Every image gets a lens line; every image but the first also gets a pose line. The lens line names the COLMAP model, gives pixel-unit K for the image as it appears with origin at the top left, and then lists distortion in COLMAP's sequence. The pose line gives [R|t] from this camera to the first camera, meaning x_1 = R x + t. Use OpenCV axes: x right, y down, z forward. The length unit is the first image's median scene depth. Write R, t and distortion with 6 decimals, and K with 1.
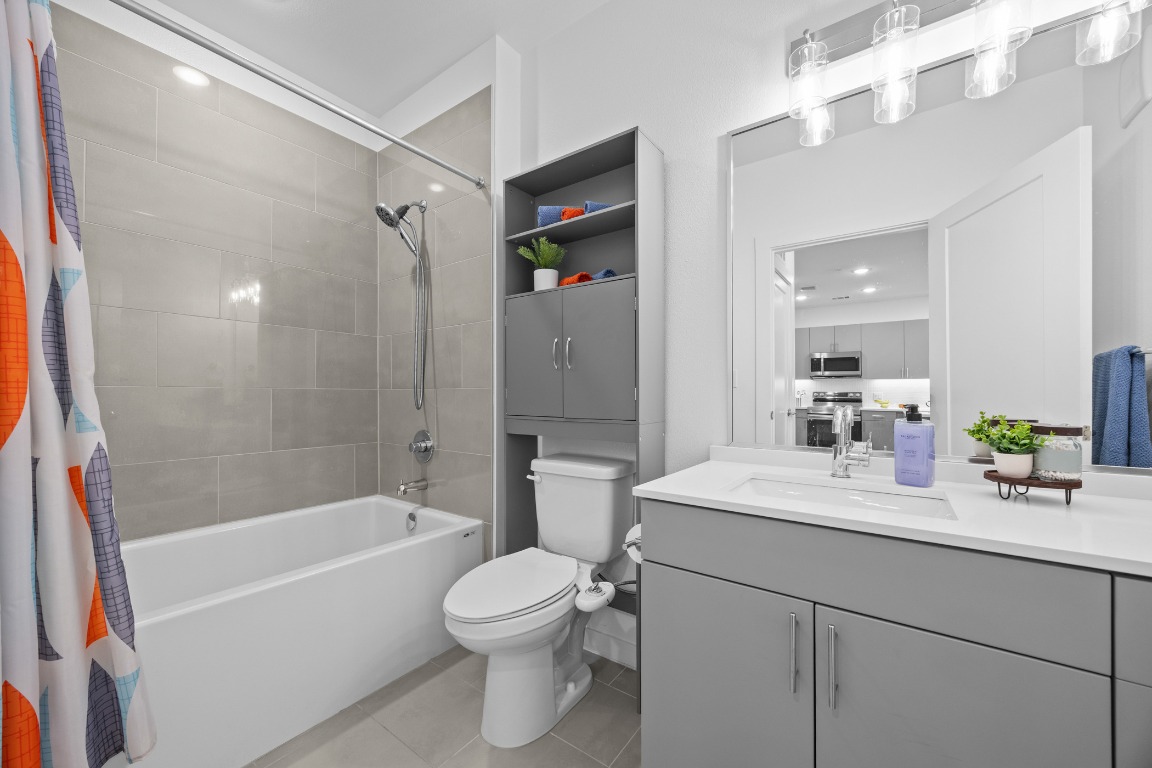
lens RADIAL K [[426.8, 0, 605.2], [0, 426.8, 384.9], [0, 0, 1]] dist [-0.000138, -0.000072]
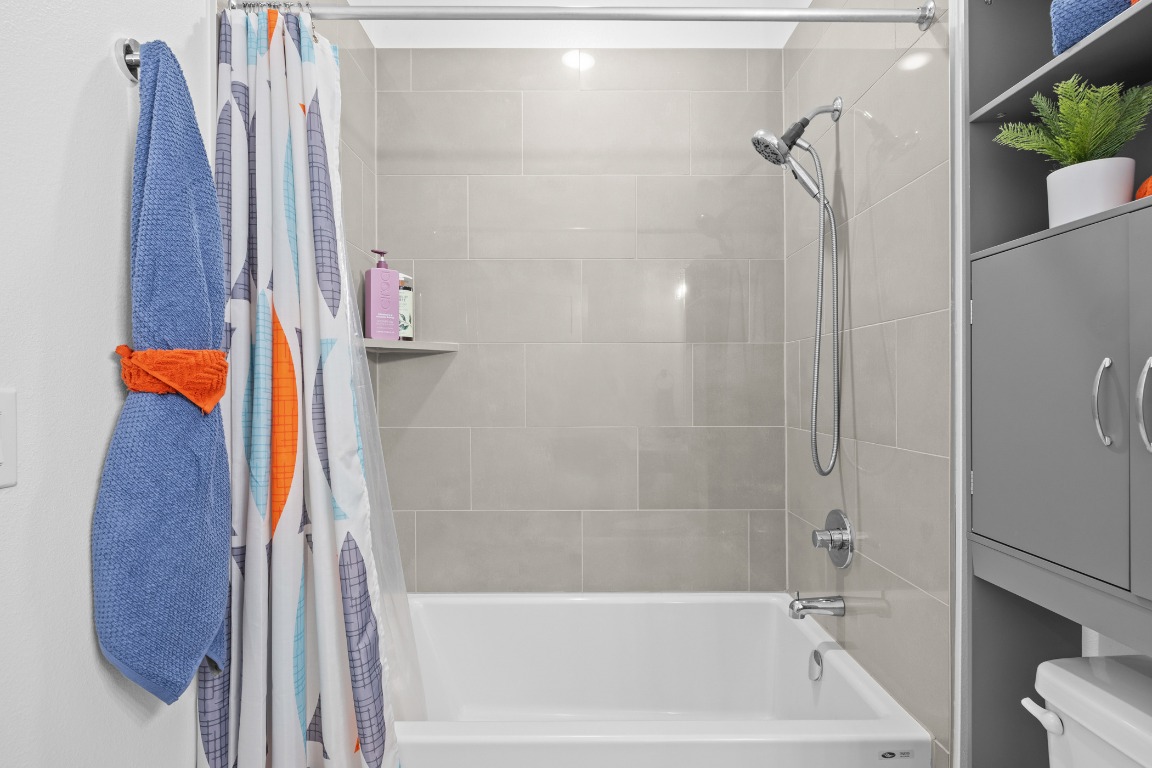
lens RADIAL K [[602.0, 0, 576.0], [0, 602.0, 384.0], [0, 0, 1]] dist [-0.001202, 0.000280]
pose [[0.554607, 0.006719, -0.832085, 0.045030], [0.005596, 0.999915, 0.011804, -0.079443], [0.832093, -0.011204, 0.554523, 0.308428]]
